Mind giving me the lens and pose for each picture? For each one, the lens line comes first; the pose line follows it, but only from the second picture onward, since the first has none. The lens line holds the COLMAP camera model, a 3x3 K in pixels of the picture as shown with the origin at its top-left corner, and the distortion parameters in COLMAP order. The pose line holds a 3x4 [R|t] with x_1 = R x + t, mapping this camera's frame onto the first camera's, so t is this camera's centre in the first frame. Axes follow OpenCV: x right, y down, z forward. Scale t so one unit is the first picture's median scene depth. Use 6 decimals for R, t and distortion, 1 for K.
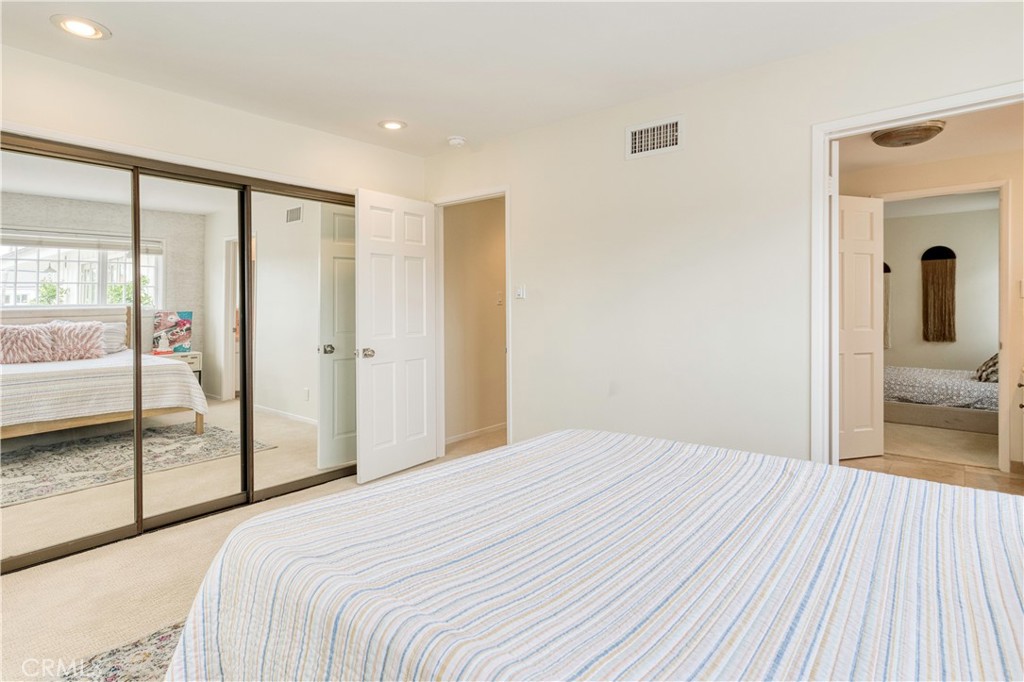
lens RADIAL K [[510.7, 0, 502.0], [0, 510.7, 315.7], [0, 0, 1]] dist [-0.013710, 0.003193]
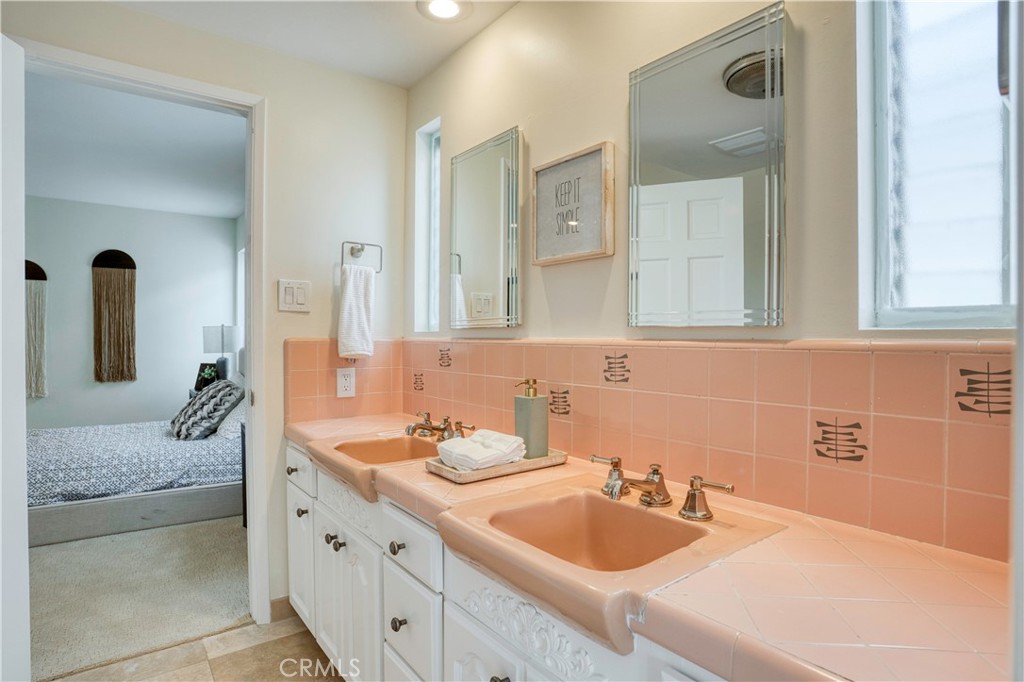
lens RADIAL K [[541.6, 0, 511.8], [0, 541.6, 344.4], [0, 0, 1]] dist [-0.033825, 0.000154]
pose [[0.195961, -0.005812, 0.980594, 0.236589], [0.009768, 0.999944, 0.003975, 0.000450], [-0.980563, 0.008800, 0.196007, 0.304957]]
